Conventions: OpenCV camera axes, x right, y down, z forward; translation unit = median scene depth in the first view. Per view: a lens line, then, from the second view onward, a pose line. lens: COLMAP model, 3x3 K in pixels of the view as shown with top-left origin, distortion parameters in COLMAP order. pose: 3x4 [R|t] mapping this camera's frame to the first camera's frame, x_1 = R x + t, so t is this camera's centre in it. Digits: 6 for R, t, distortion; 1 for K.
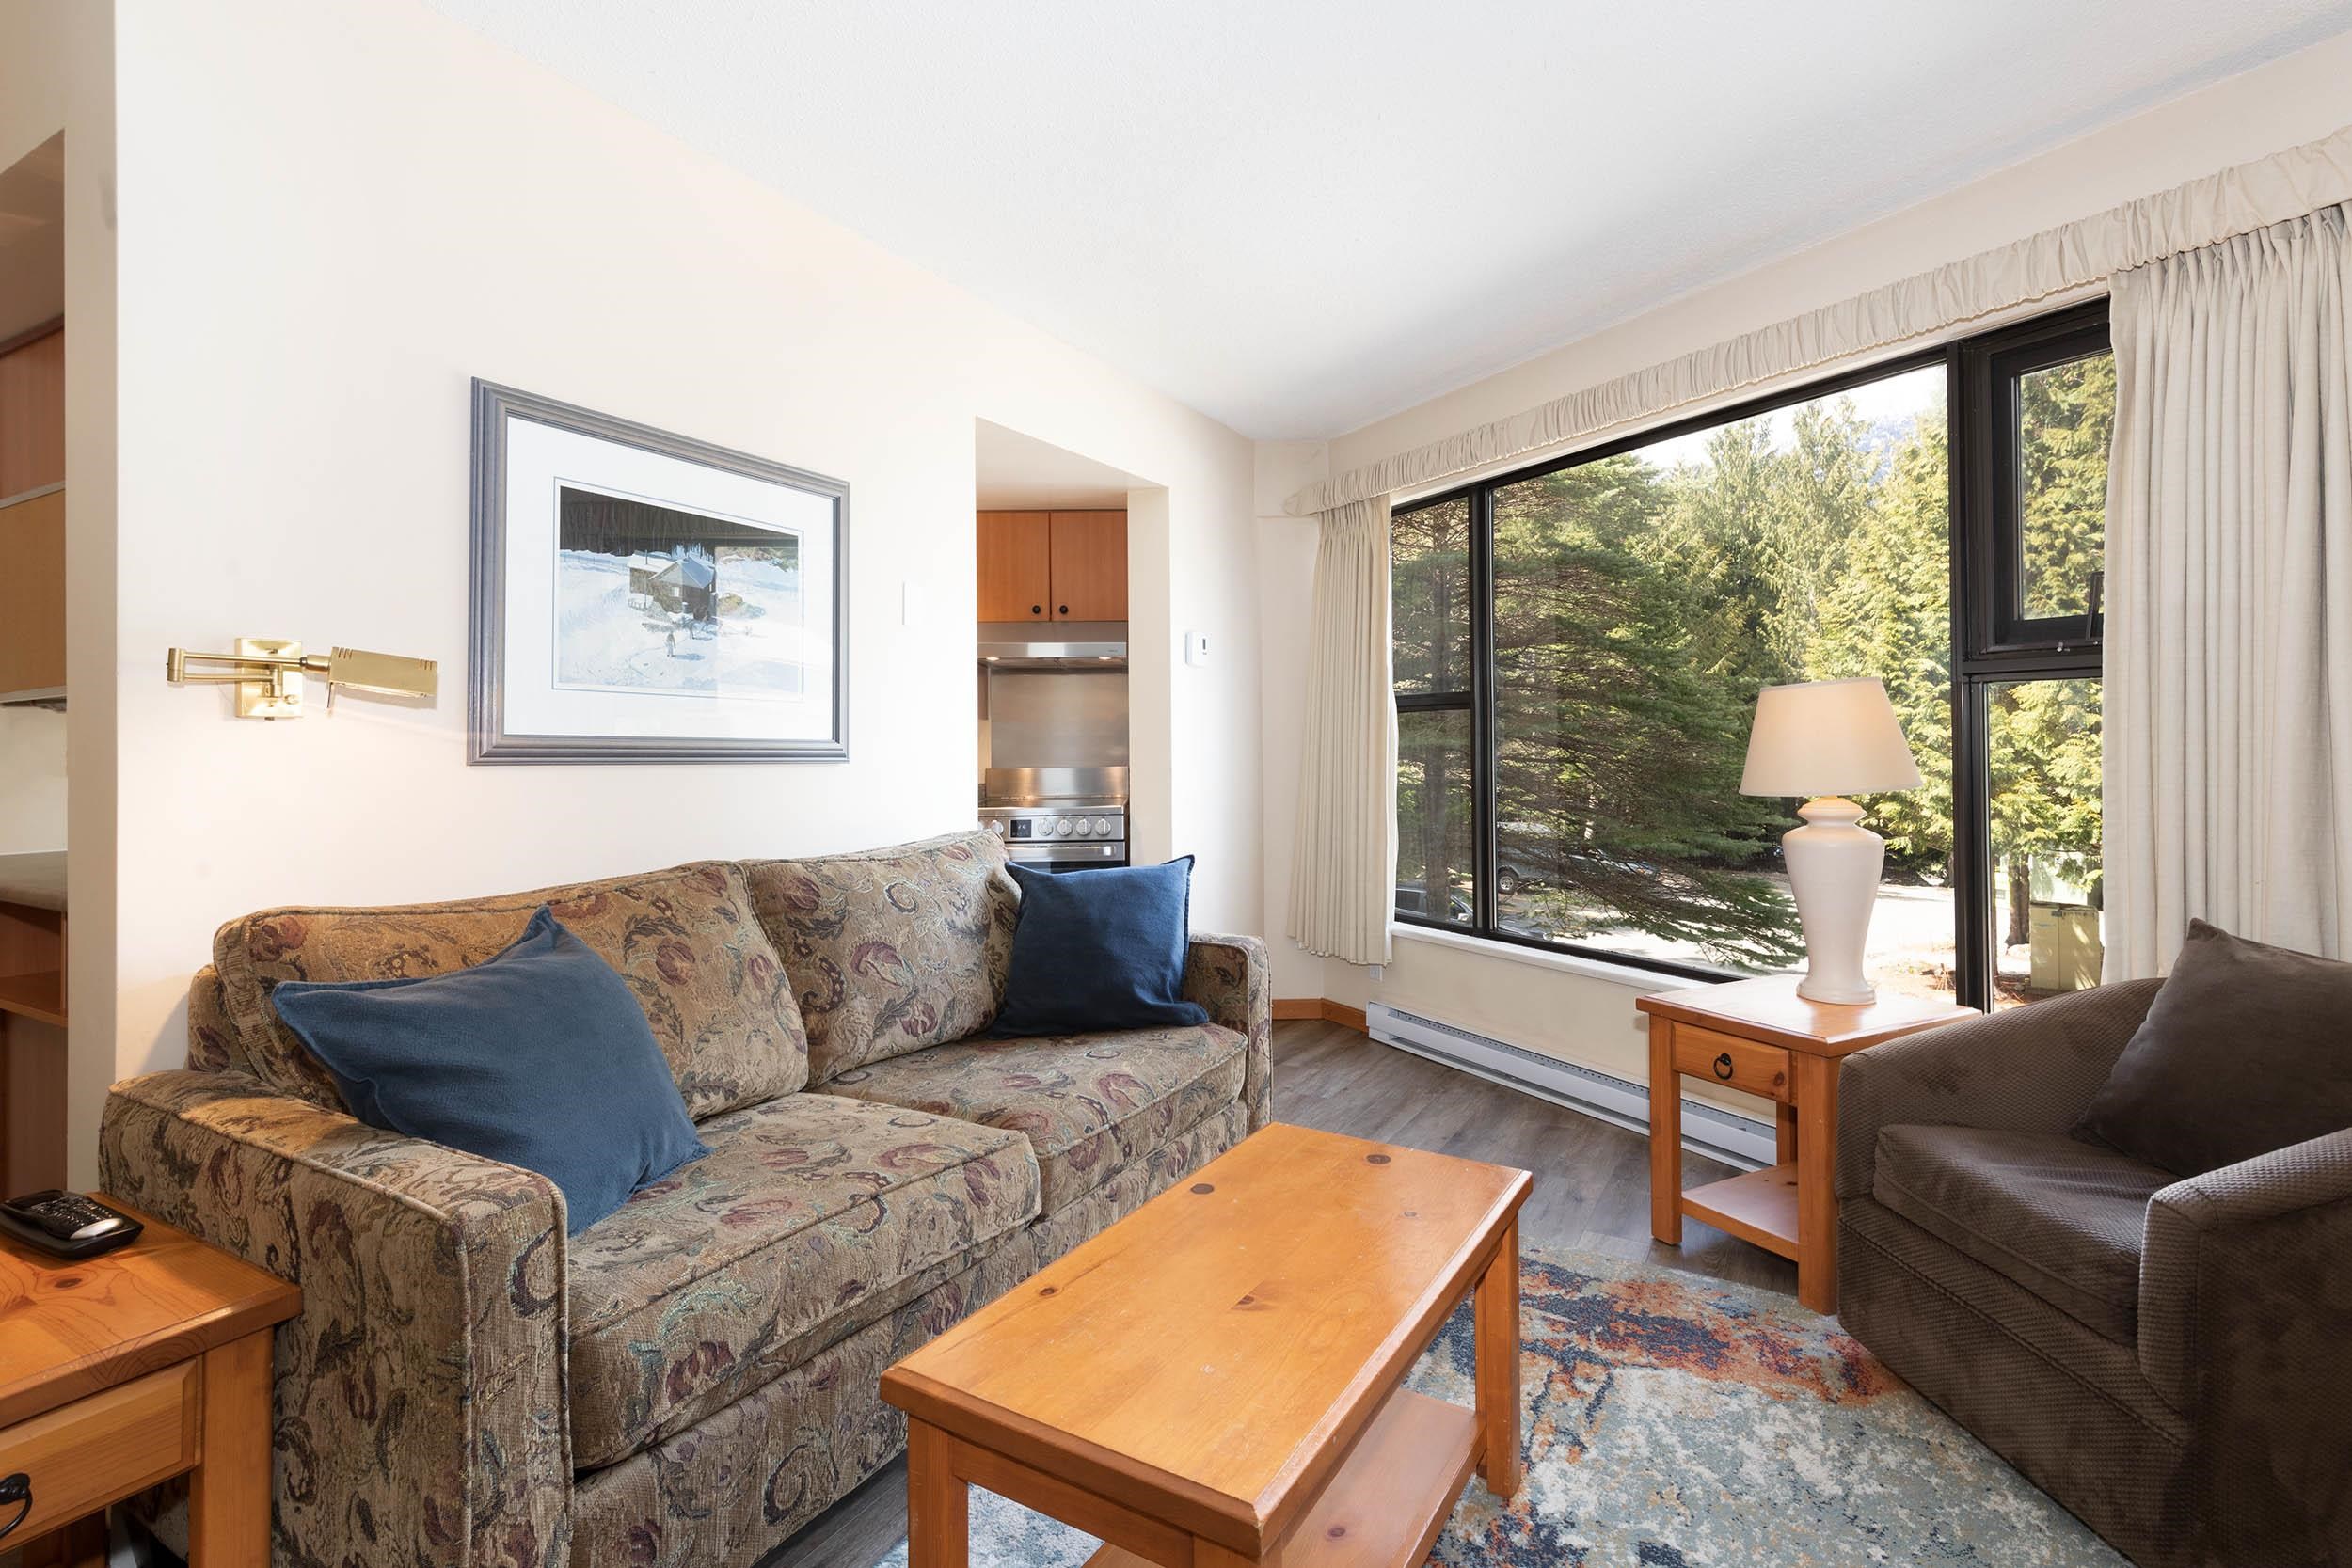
lens RADIAL K [[1112.8, 0, 1178.1], [0, 1112.8, 731.5], [0, 0, 1]] dist [0.002458, 0.000429]
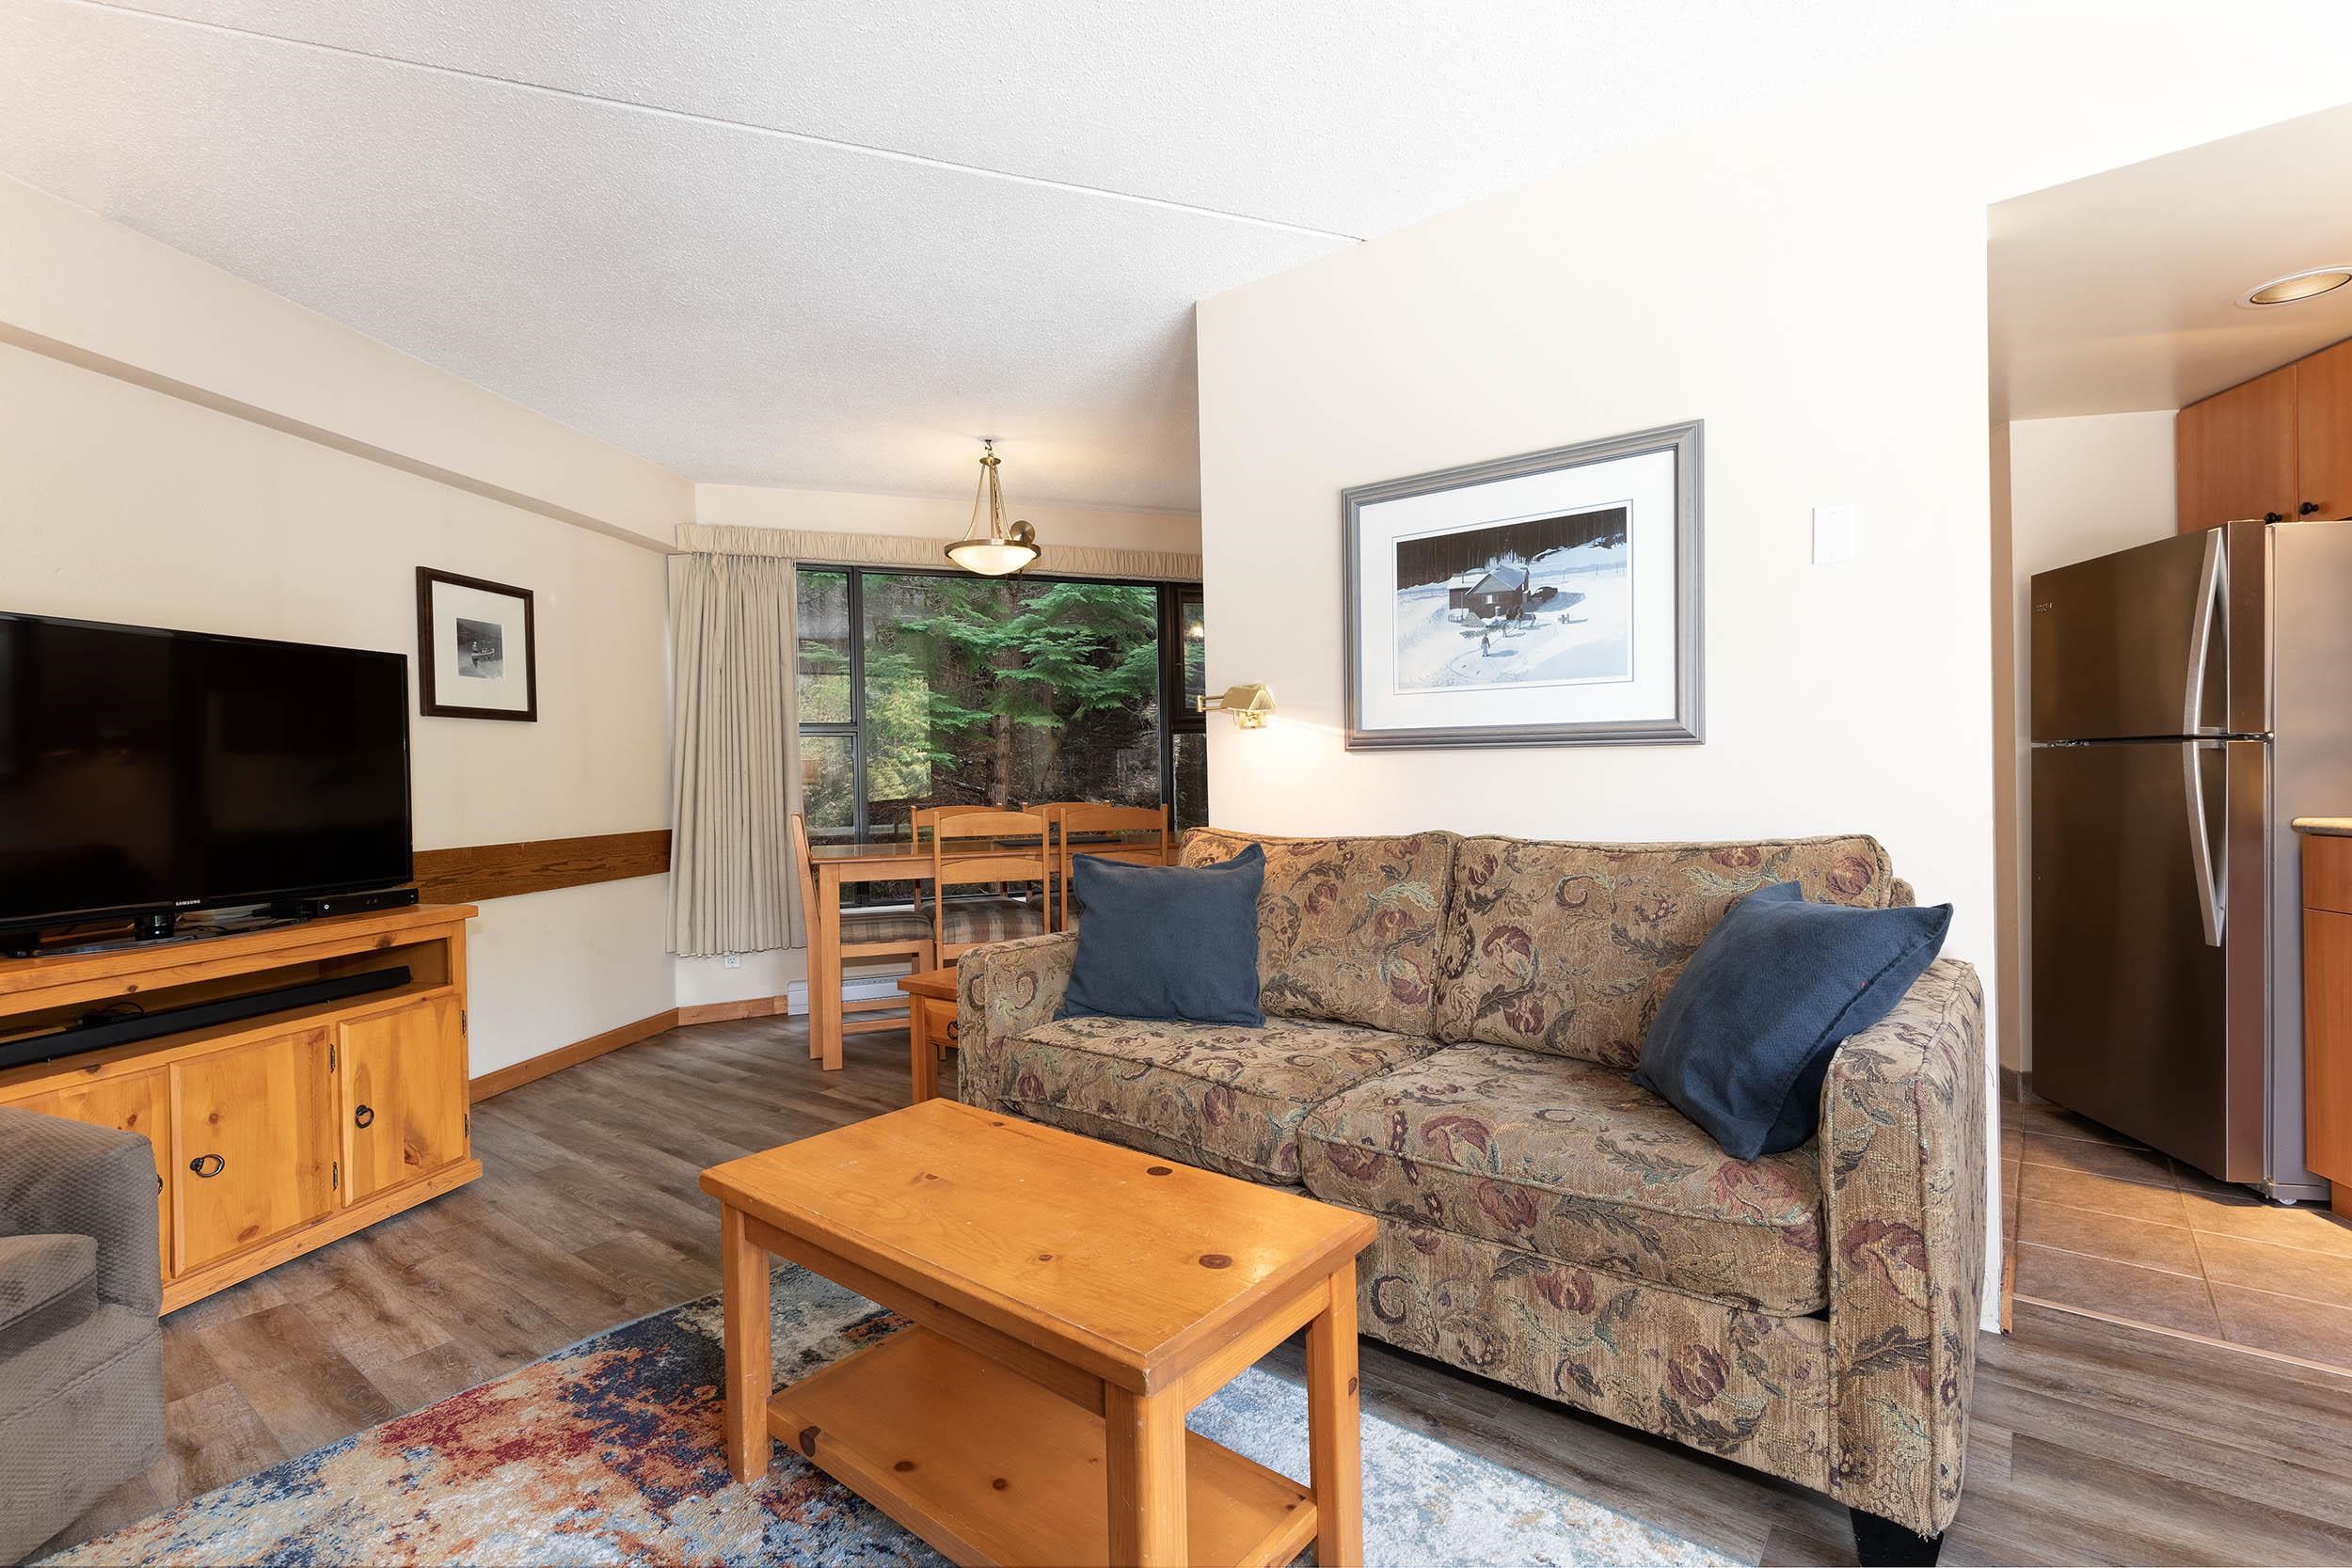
lens RADIAL K [[1069.5, 0, 1204.0], [0, 1069.5, 783.7], [0, 0, 1]] dist [0.008035, -0.000377]
pose [[-0.123392, 0.021141, -0.992133, 0.681046], [0.038031, 0.999139, 0.016561, 0.035197], [0.991629, -0.035688, -0.124089, 0.829614]]
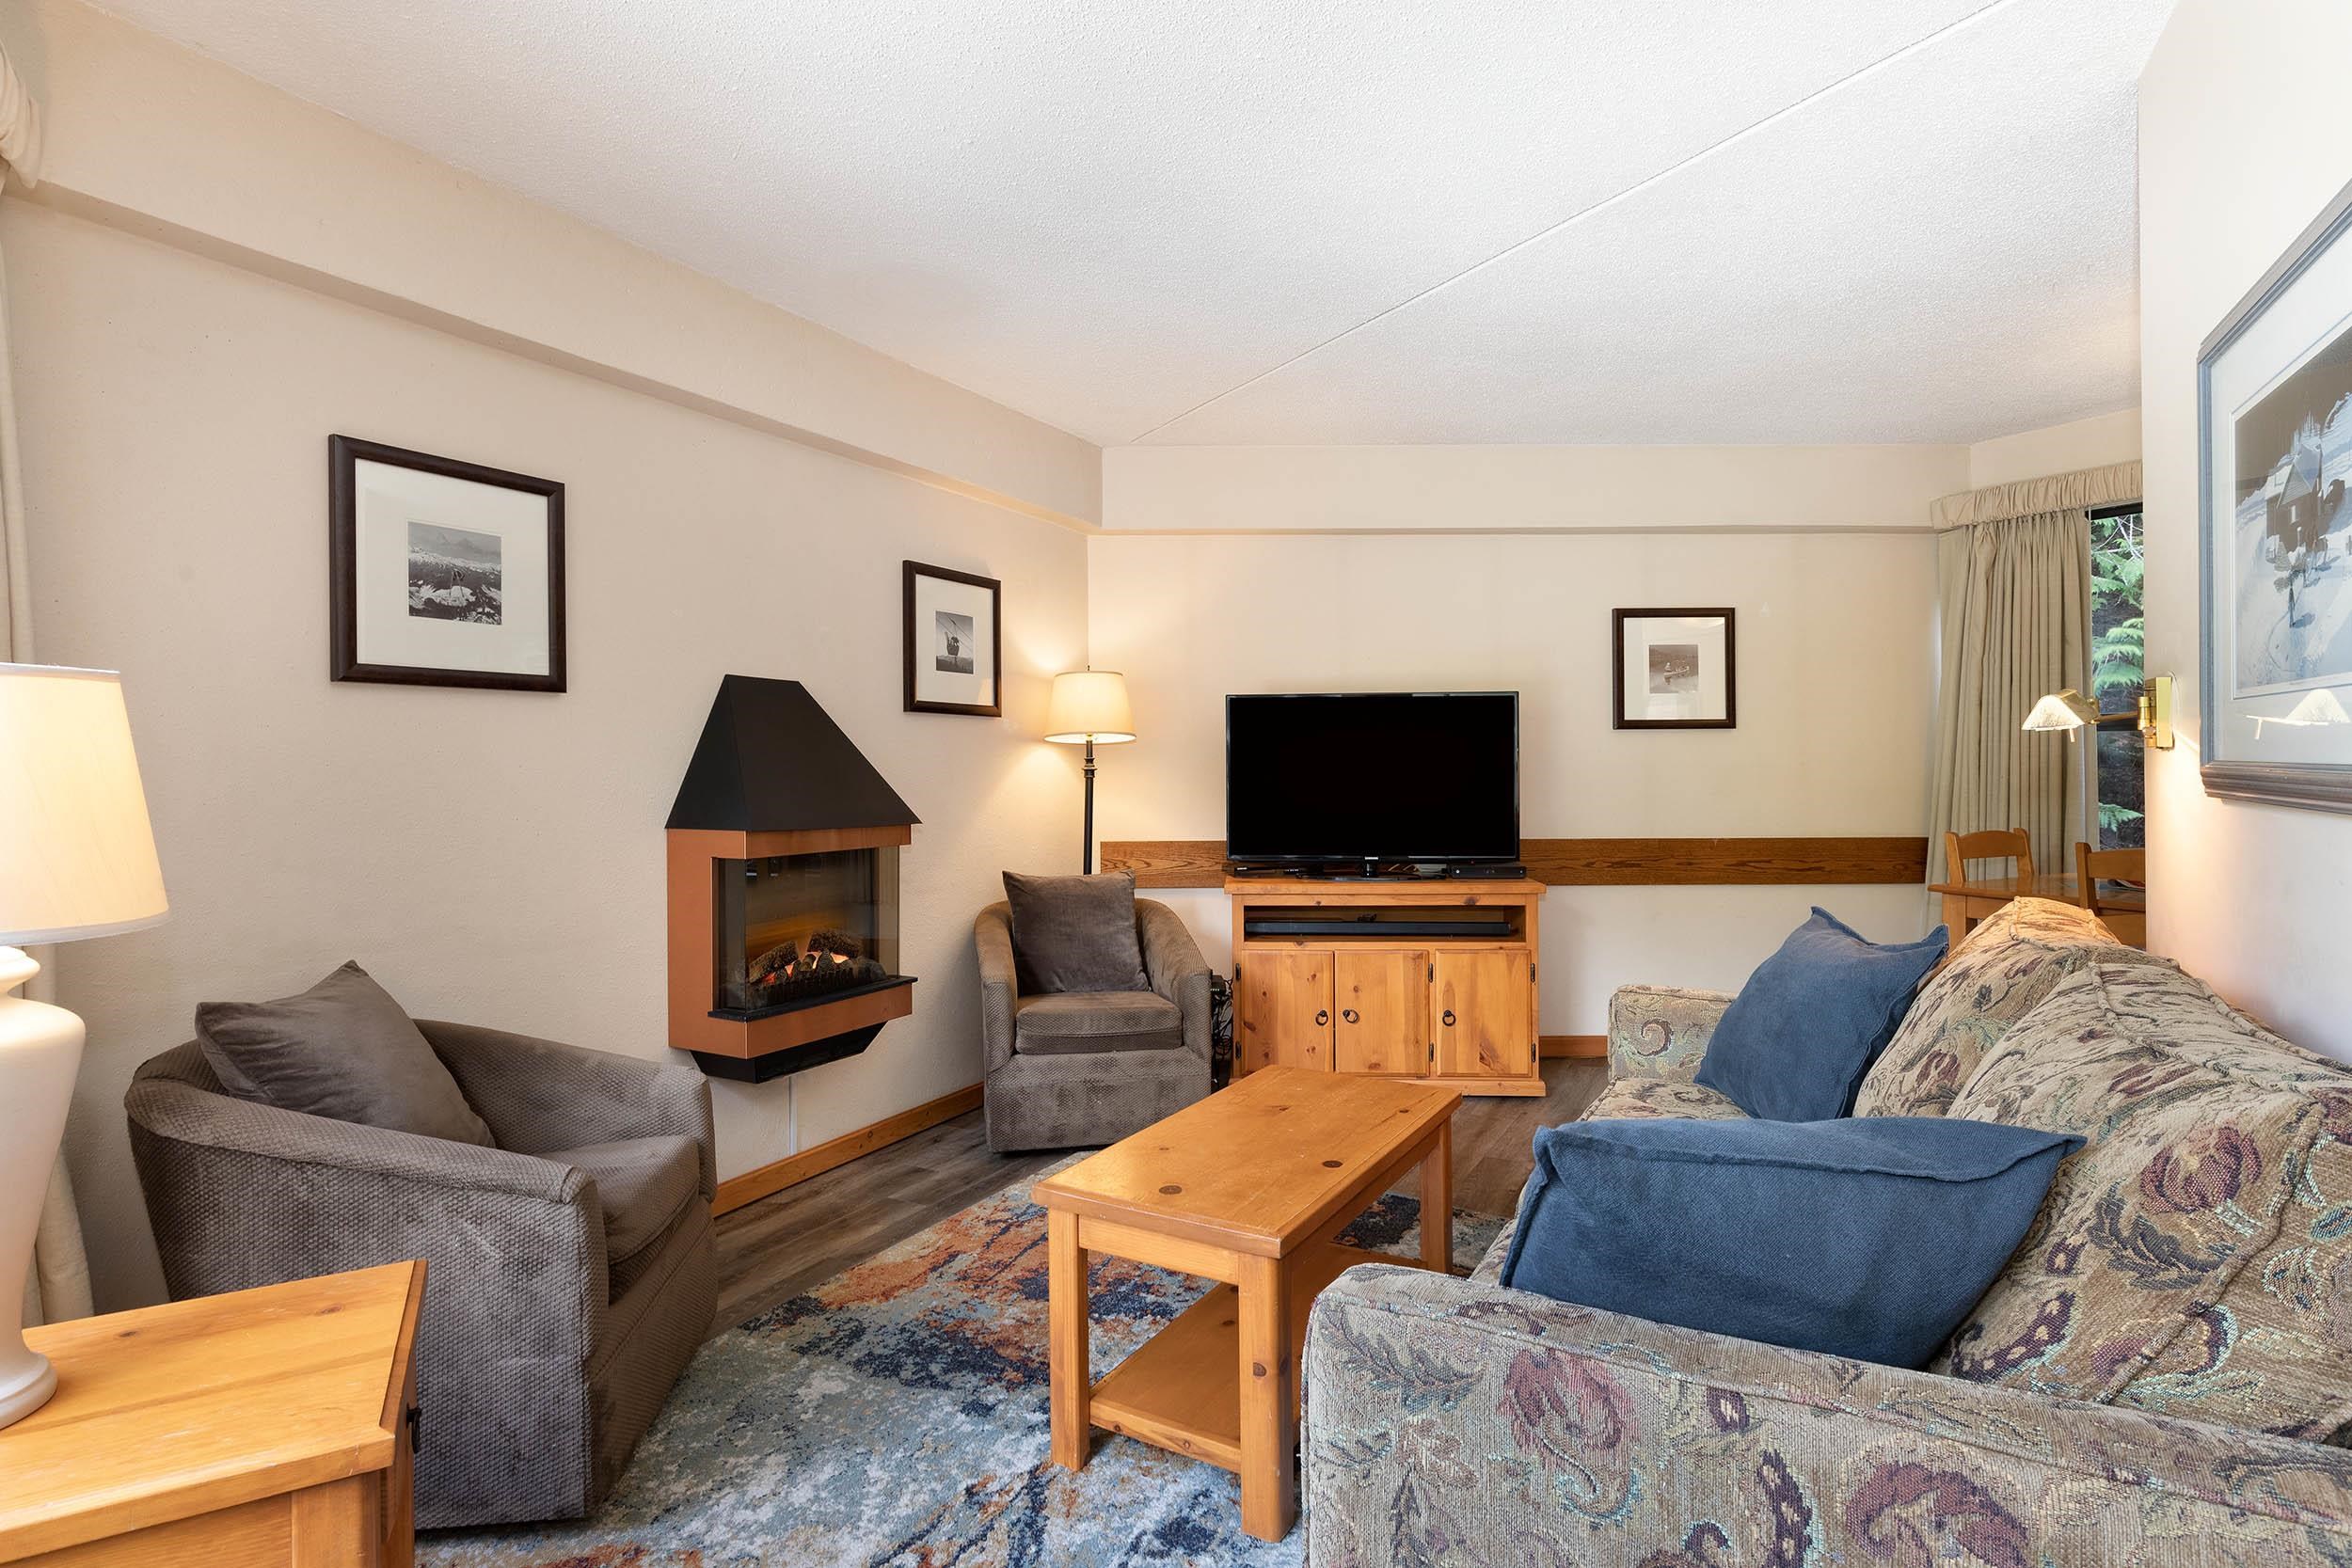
lens RADIAL K [[1203.9, 0, 1176.0], [0, 1203.9, 784.0], [0, 0, 1]] dist [0.002035, -0.000050]
pose [[-0.999552, 0.012284, -0.027304, 0.152395], [0.012258, 0.999924, 0.001108, 0.007082], [0.027316, 0.000773, -0.999627, 1.596866]]
